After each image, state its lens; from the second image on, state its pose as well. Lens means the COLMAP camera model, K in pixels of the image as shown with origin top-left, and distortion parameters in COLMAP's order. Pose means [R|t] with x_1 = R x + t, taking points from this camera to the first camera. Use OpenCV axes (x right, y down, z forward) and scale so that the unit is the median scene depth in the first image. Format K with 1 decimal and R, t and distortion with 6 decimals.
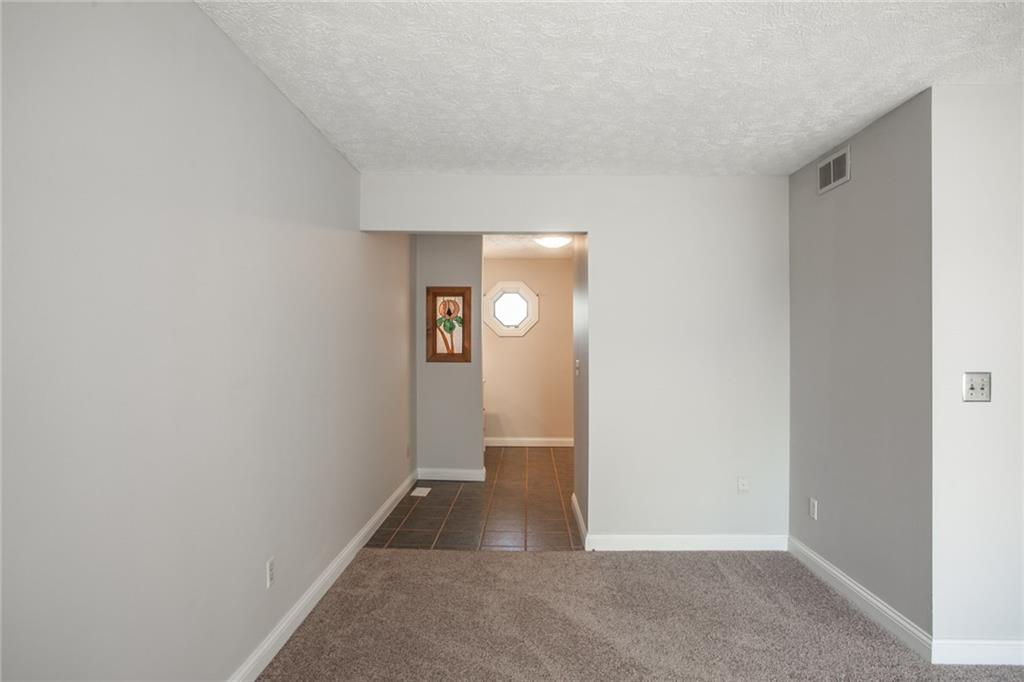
lens RADIAL K [[589.6, 0, 512.0], [0, 589.6, 341.0], [0, 0, 1]] dist [0.003870, 0.000531]
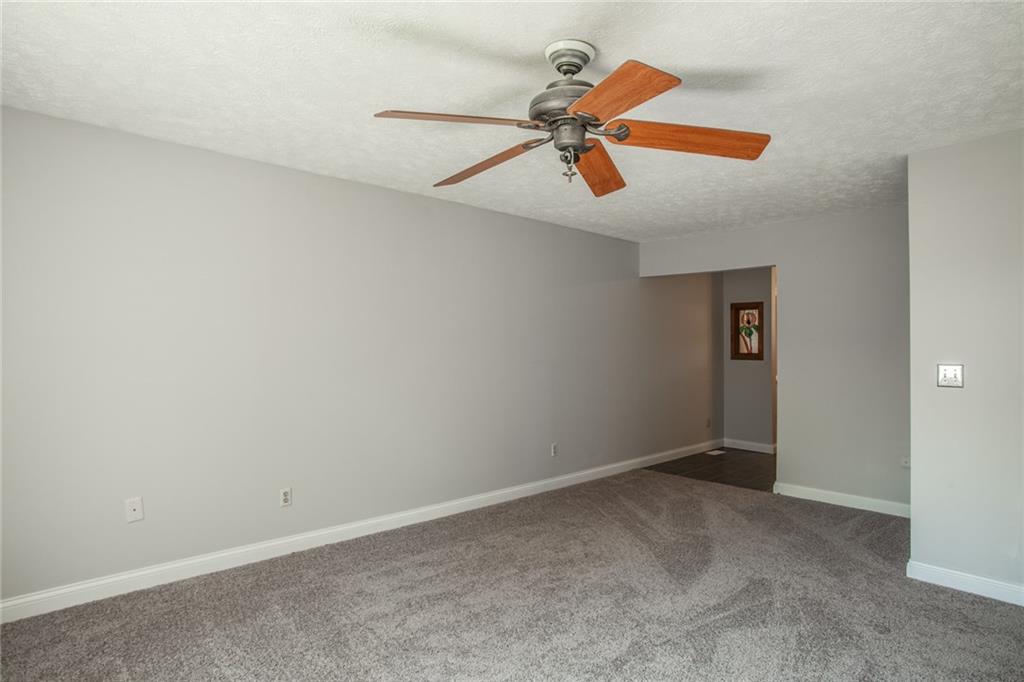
lens RADIAL K [[589.6, 0, 512.0], [0, 589.6, 341.0], [0, 0, 1]] dist [0.003870, 0.000531]
pose [[0.678225, -0.009559, -0.734792, 0.500505], [0.004020, 0.999949, -0.009297, 0.003993], [0.734843, 0.003352, 0.678229, -0.274809]]
